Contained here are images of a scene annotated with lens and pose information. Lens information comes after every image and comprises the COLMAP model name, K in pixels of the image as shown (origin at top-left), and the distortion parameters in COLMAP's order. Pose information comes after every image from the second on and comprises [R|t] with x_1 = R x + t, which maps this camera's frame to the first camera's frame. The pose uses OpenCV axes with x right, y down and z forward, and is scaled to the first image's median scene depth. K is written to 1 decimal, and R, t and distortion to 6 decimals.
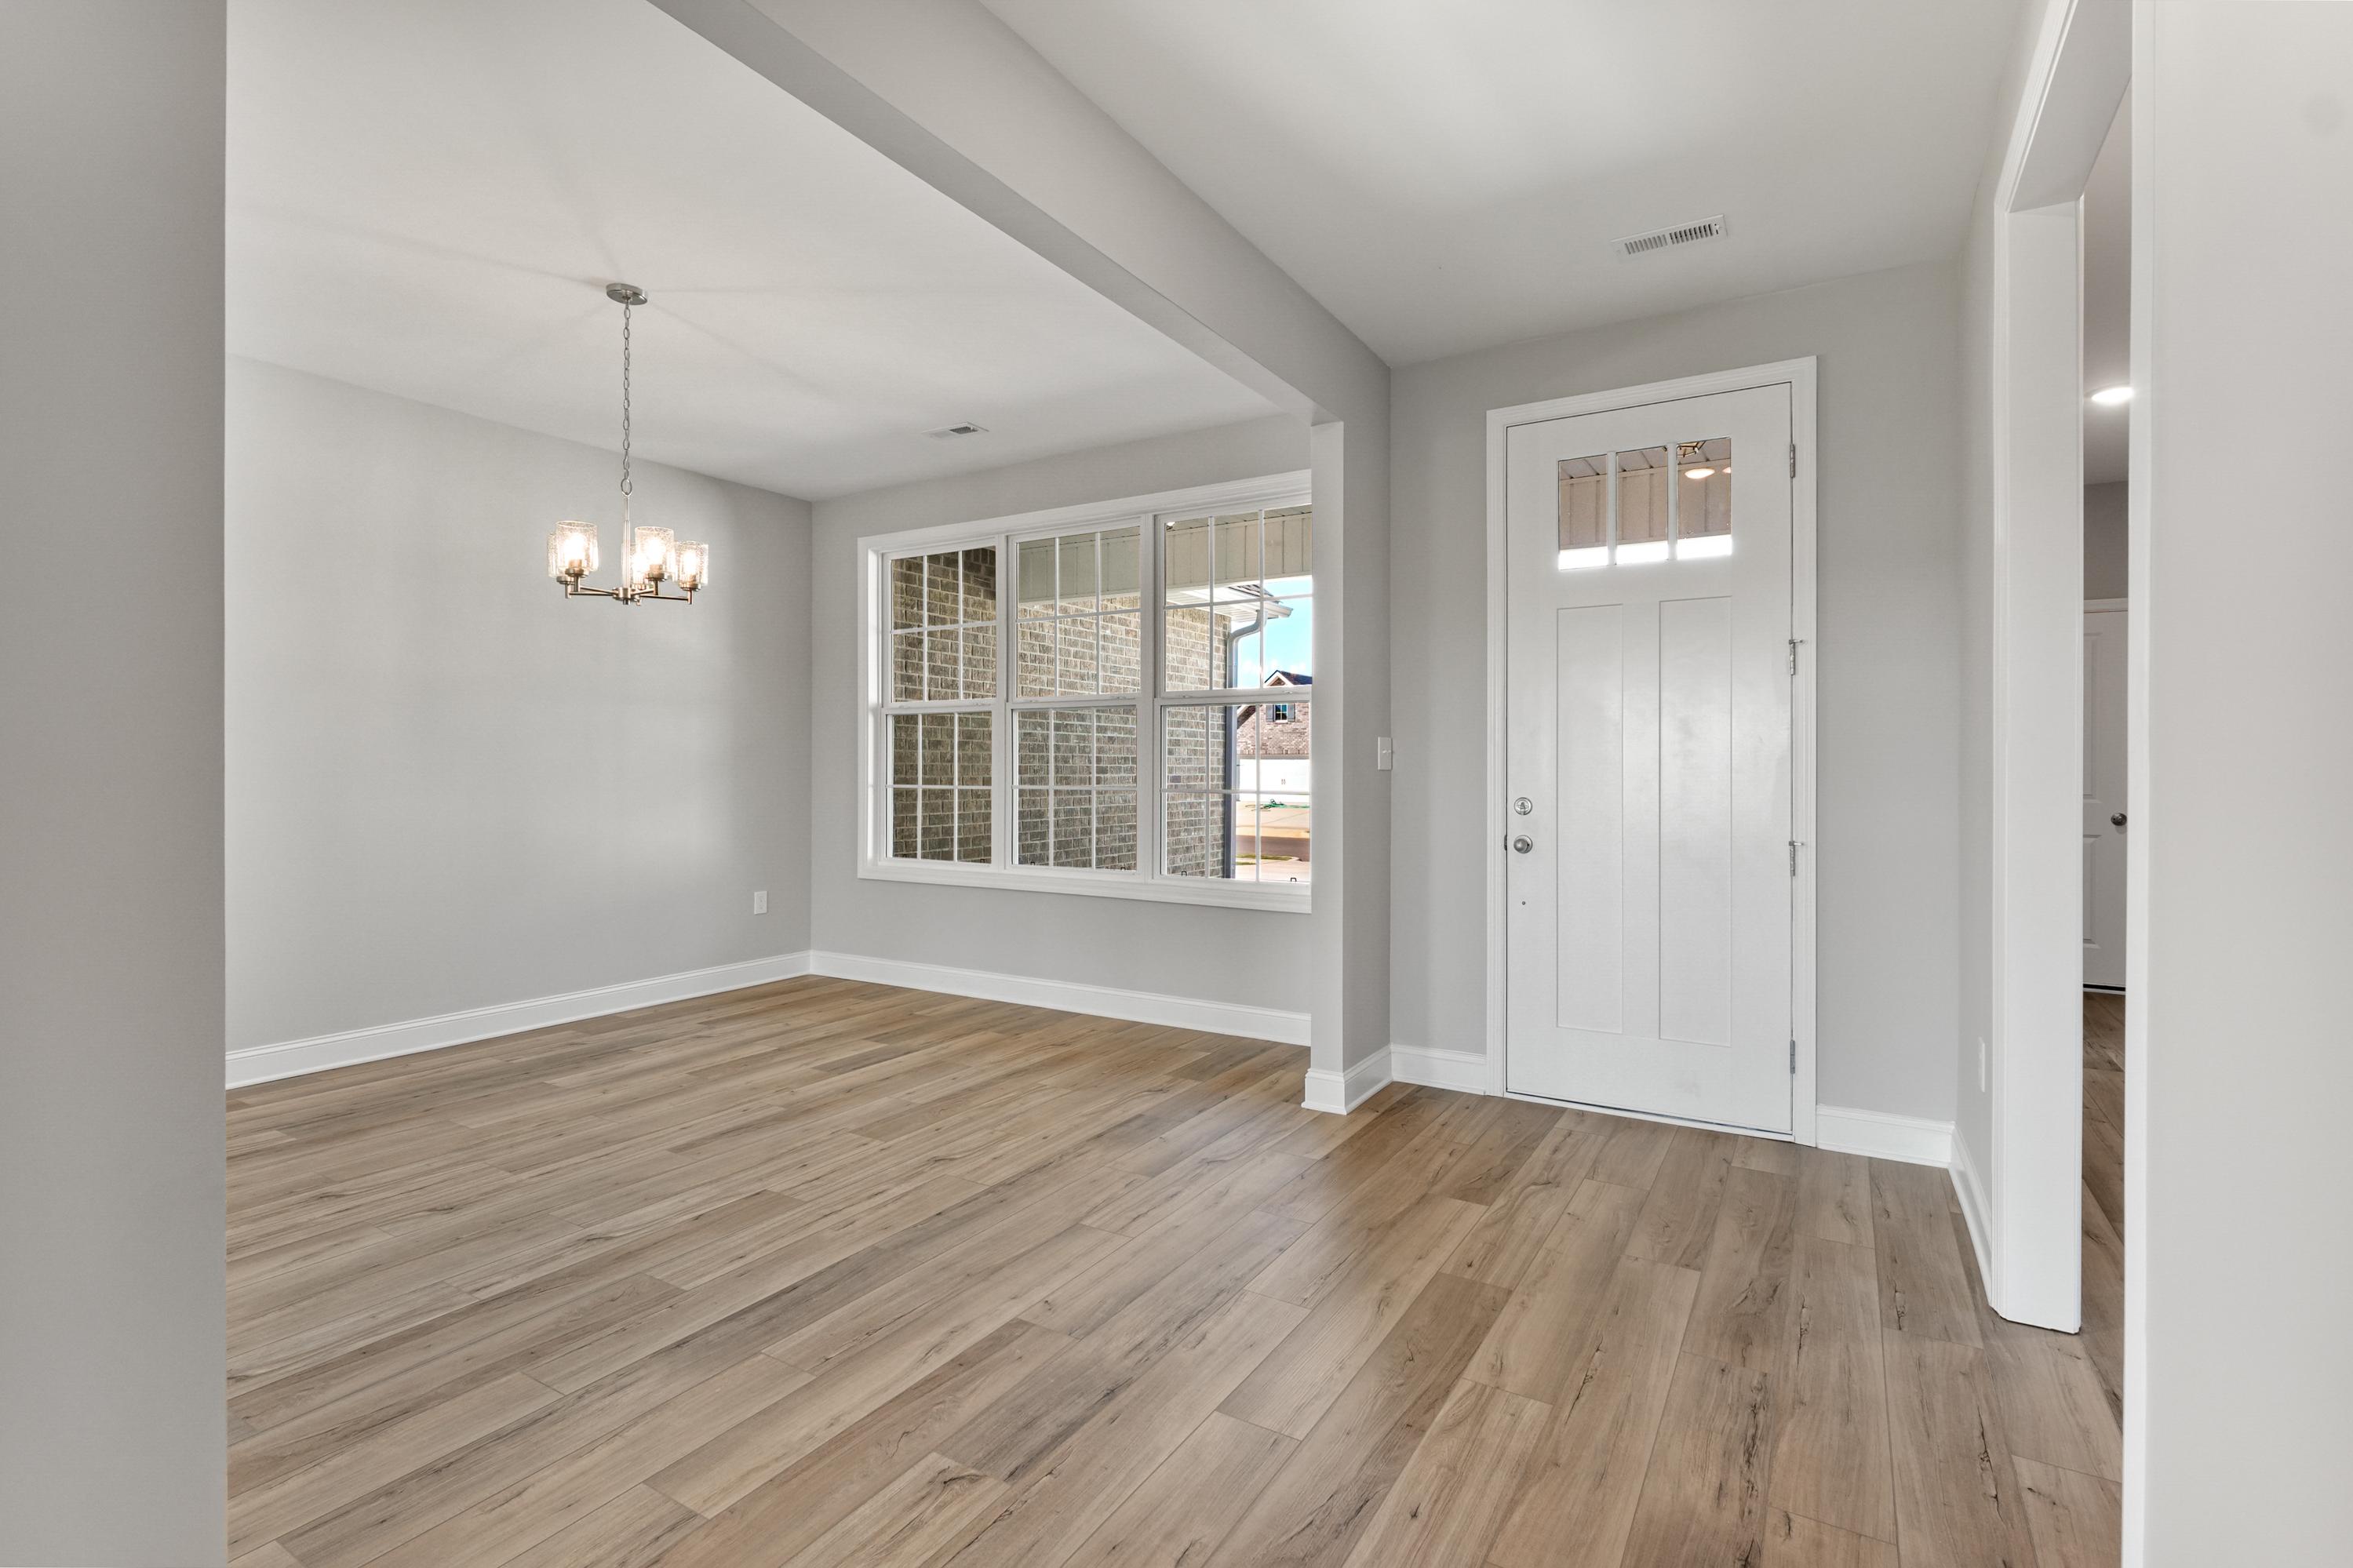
lens RADIAL K [[1084.3, 0, 1189.6], [0, 1084.3, 775.1], [0, 0, 1]] dist [-0.002187, -0.000438]
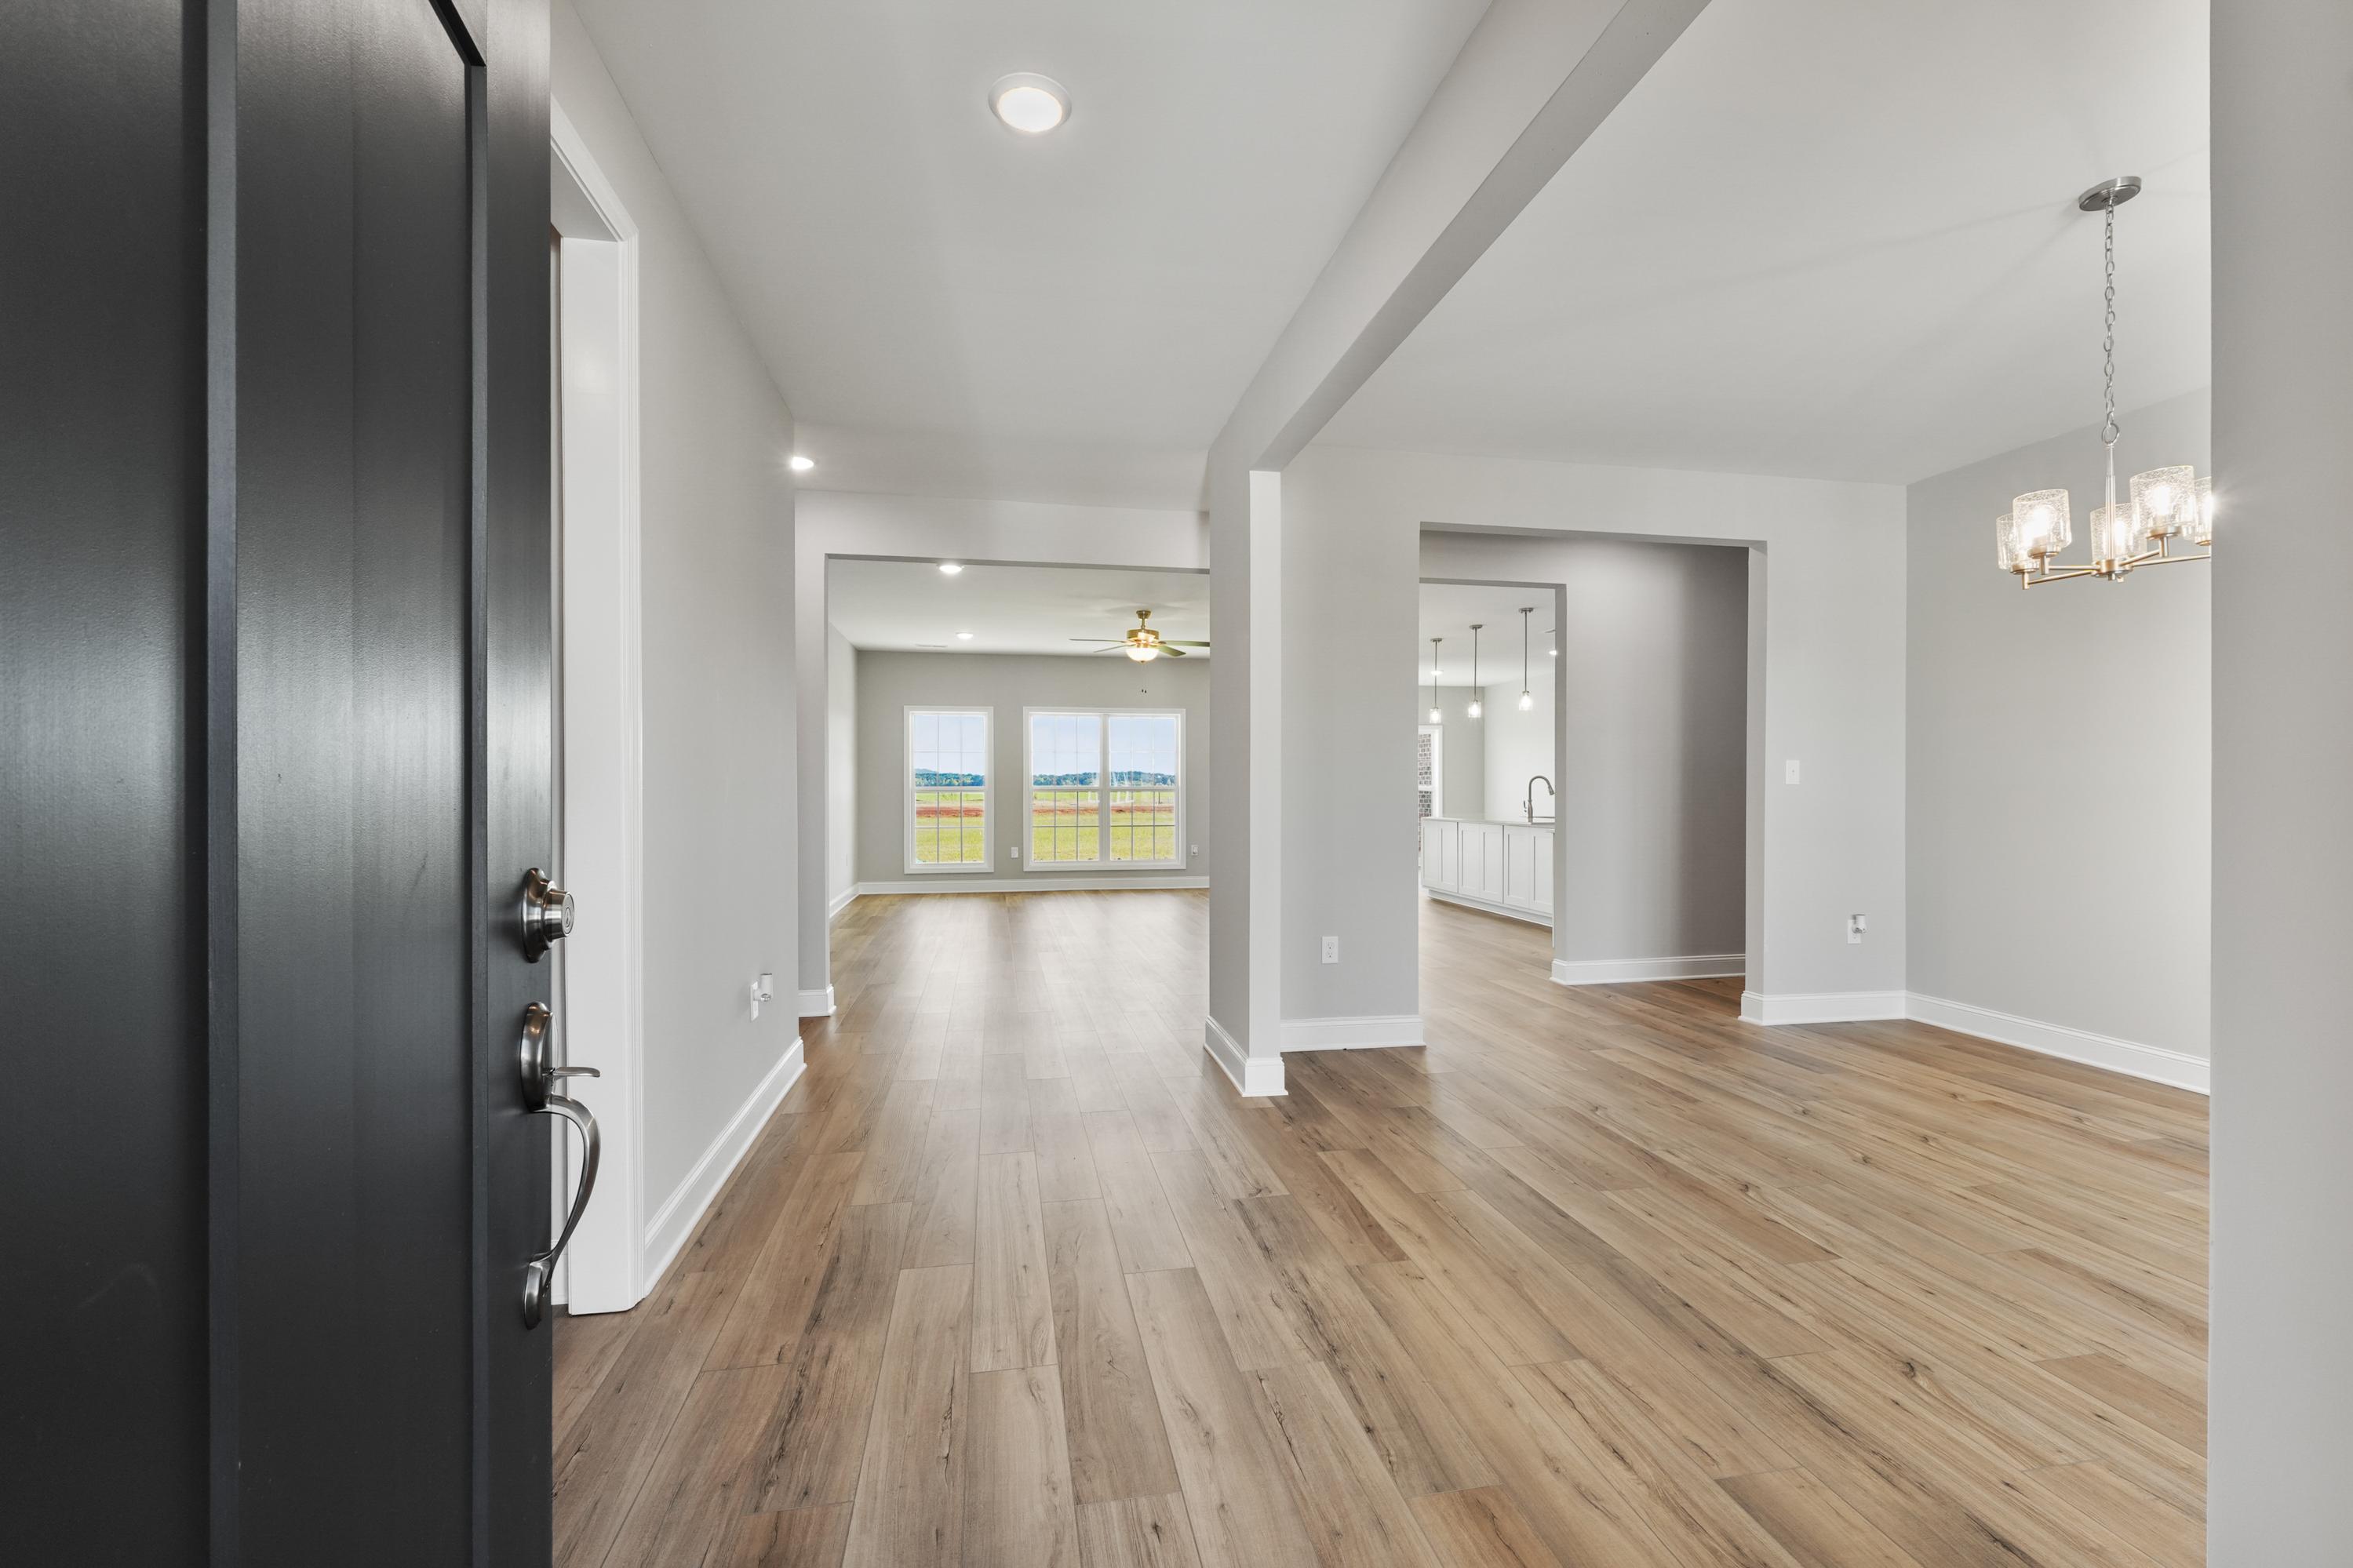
lens RADIAL K [[981.2, 0, 1172.1], [0, 981.2, 785.0], [0, 0, 1]] dist [-0.000836, -0.000251]
pose [[-0.751731, -0.004724, -0.659453, 0.620151], [-0.005696, 0.999984, -0.000670, -0.001684], [0.659446, 0.003253, -0.751745, 1.391355]]
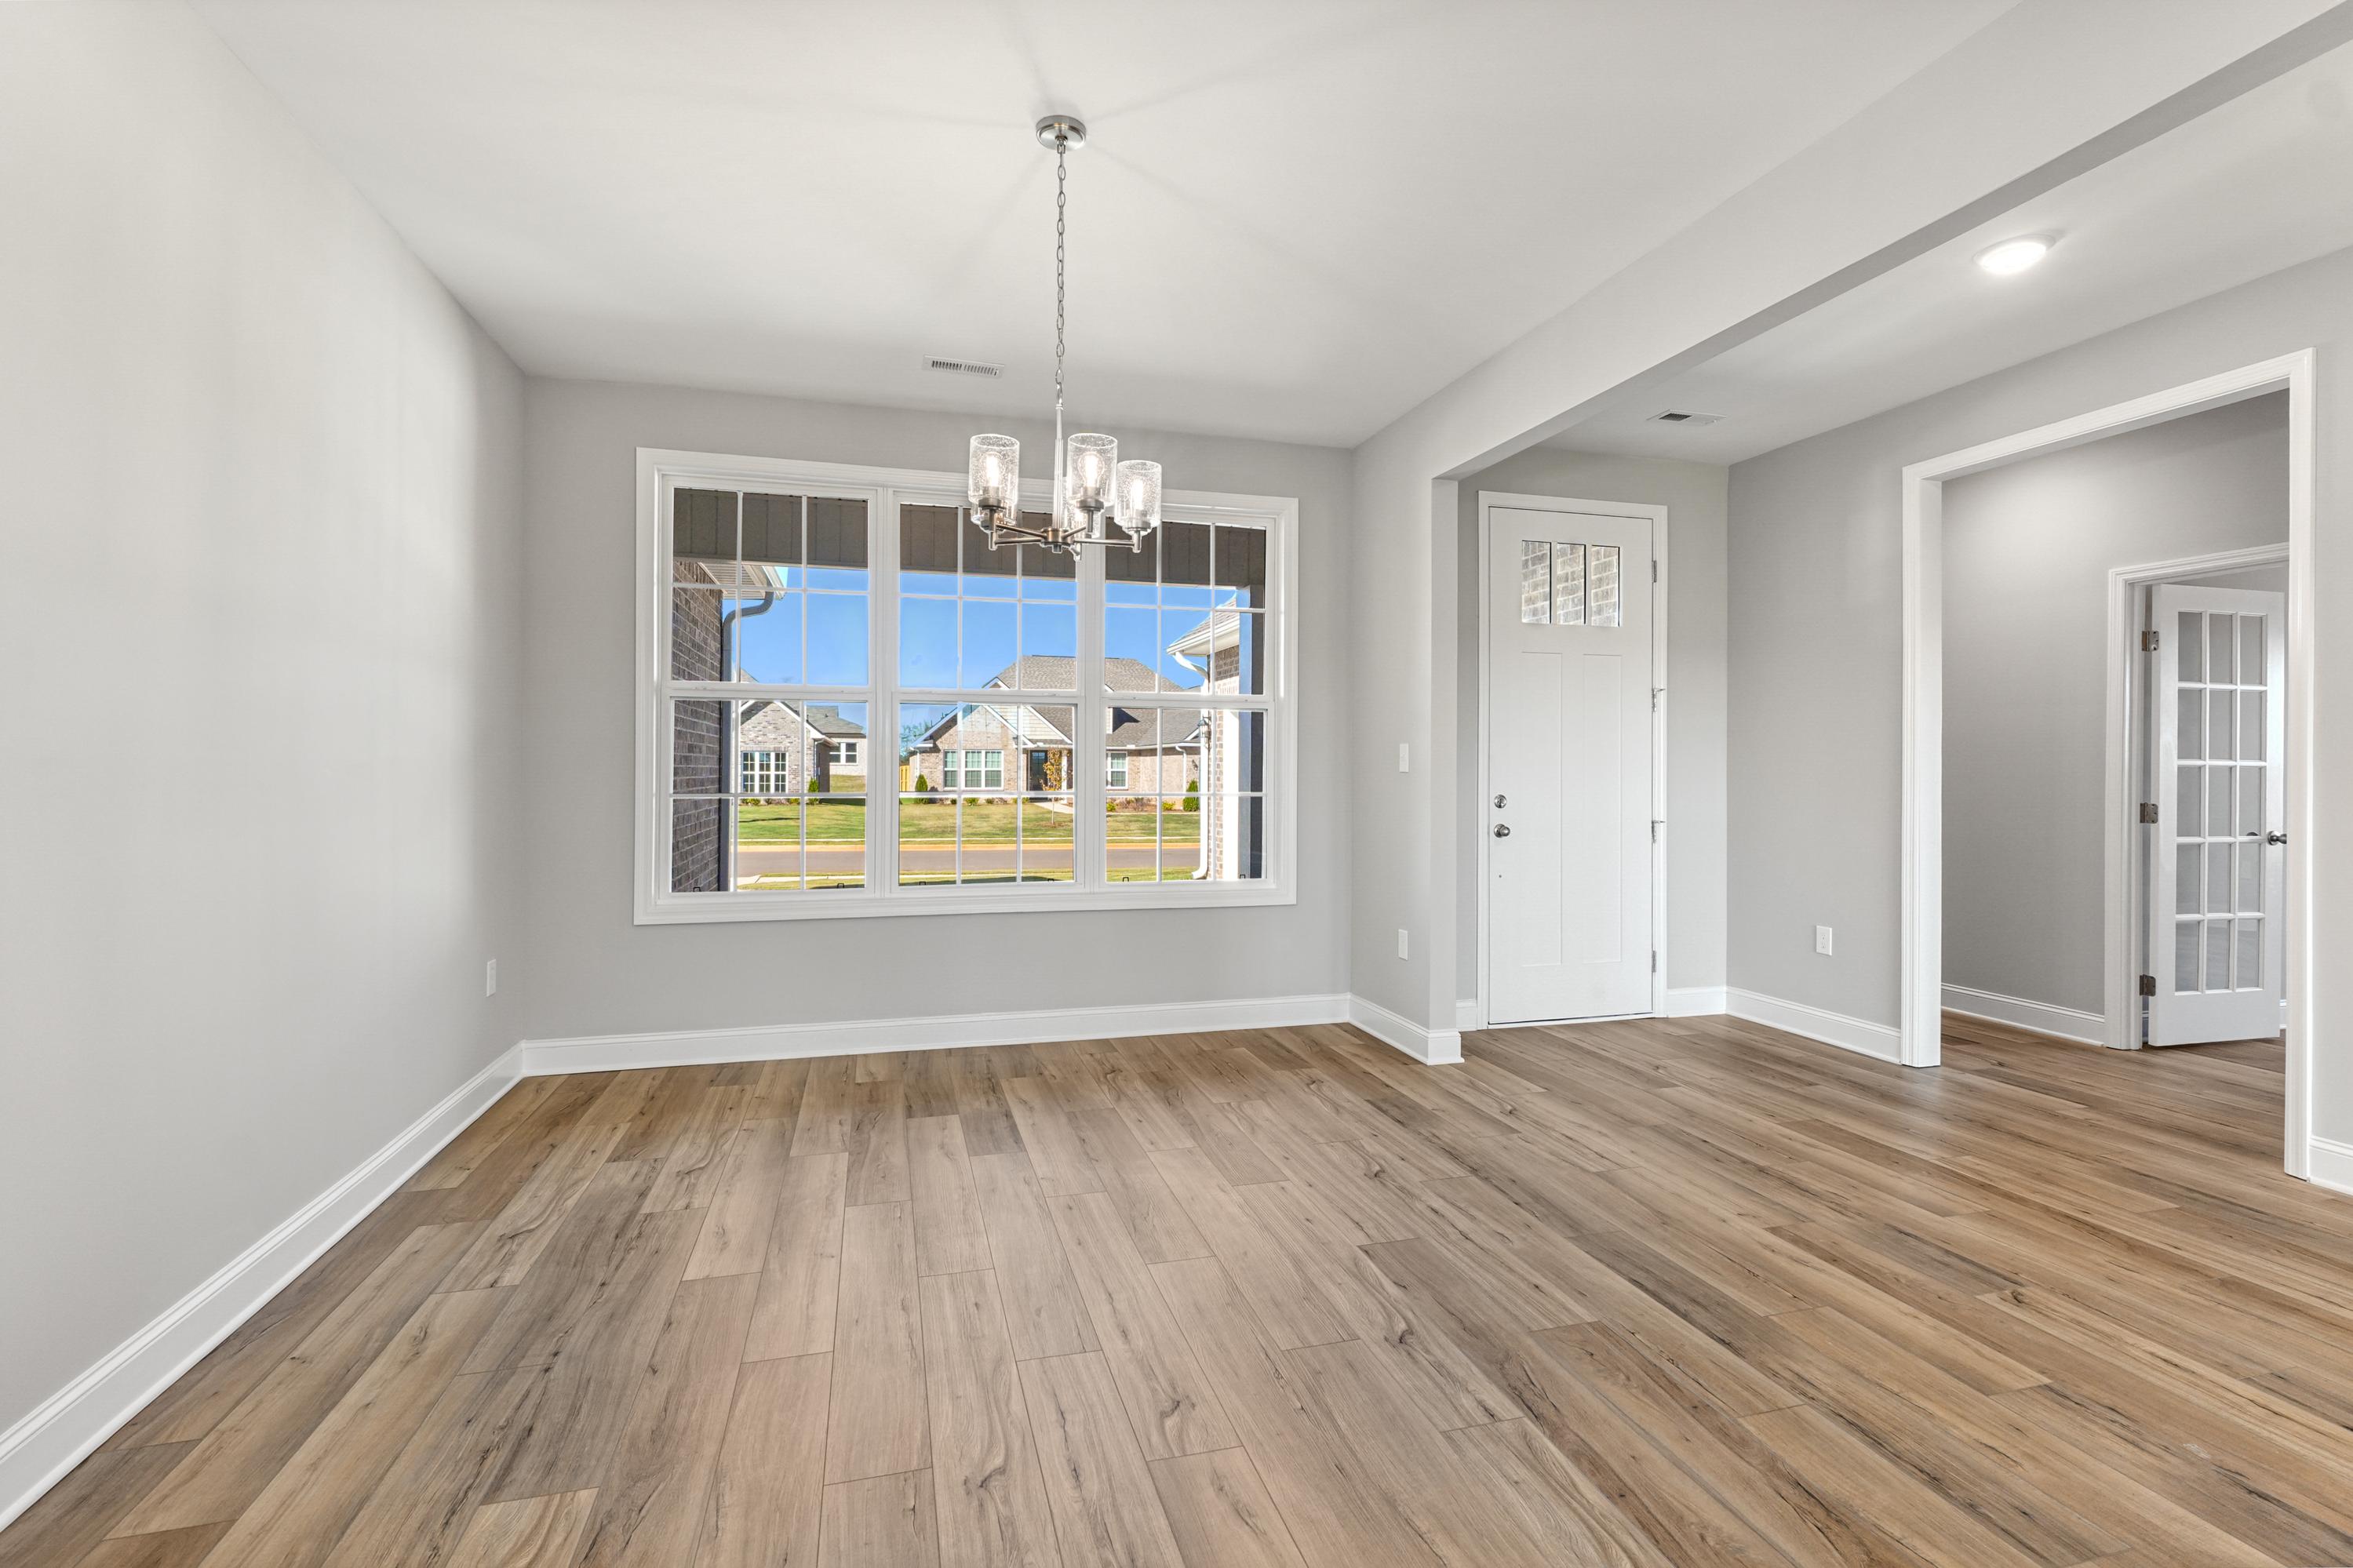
lens RADIAL K [[1084.3, 0, 1189.6], [0, 1084.3, 775.1], [0, 0, 1]] dist [-0.002187, -0.000438]
pose [[0.683729, -0.001978, 0.729733, -1.273470], [0.002480, 0.999997, 0.000386, -0.006200], [-0.729732, 0.001546, 0.683732, 0.550643]]
